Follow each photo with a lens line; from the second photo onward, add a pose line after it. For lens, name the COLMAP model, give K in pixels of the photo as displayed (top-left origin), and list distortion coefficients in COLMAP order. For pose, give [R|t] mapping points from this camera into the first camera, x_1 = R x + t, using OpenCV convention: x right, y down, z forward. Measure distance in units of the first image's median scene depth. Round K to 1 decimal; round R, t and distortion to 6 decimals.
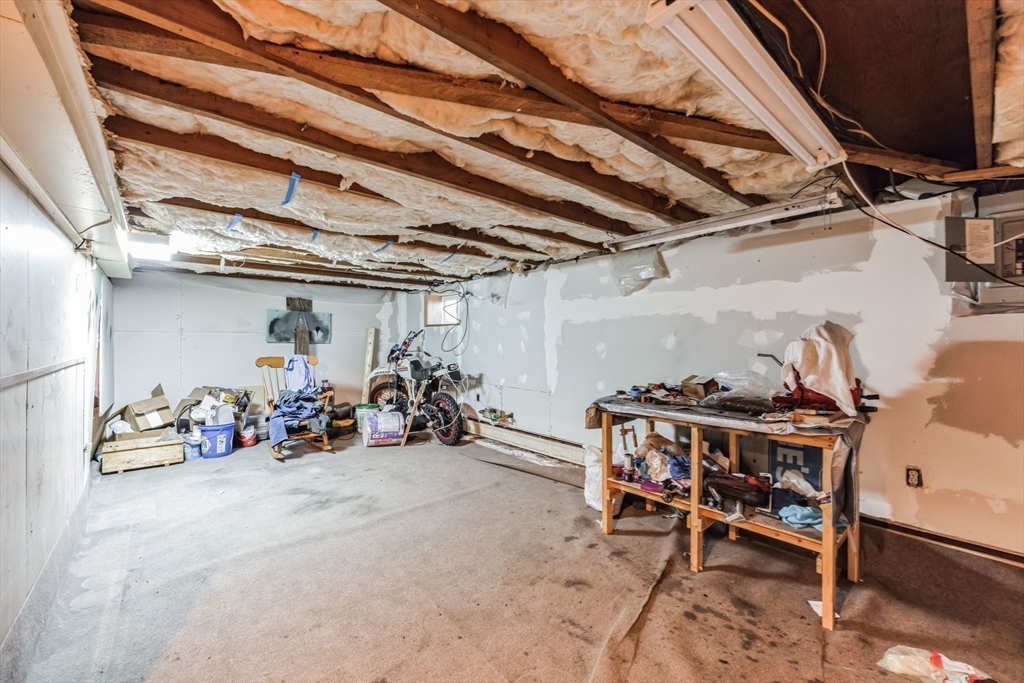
lens RADIAL K [[411.1, 0, 512.0], [0, 411.1, 341.5], [0, 0, 1]] dist [-0.000309, -0.000049]
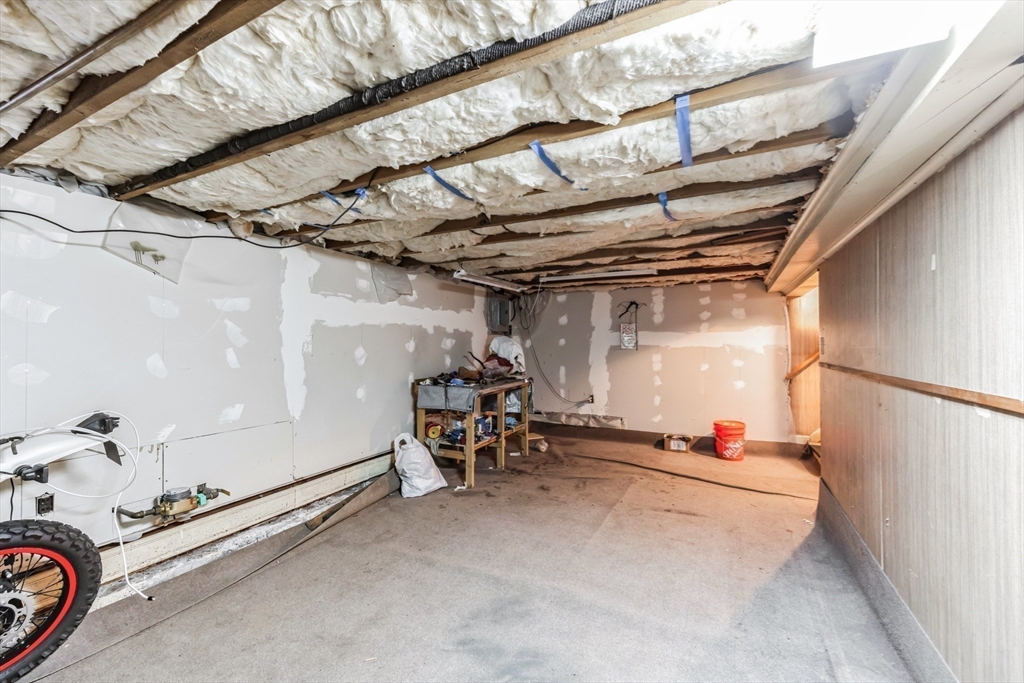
lens RADIAL K [[411.1, 0, 512.0], [0, 411.1, 341.5], [0, 0, 1]] dist [-0.000309, -0.000049]
pose [[-0.380099, 0.004806, 0.924933, -0.732292], [0.006412, 0.999976, -0.002561, -0.007075], [-0.924924, 0.004957, -0.380121, 0.945538]]
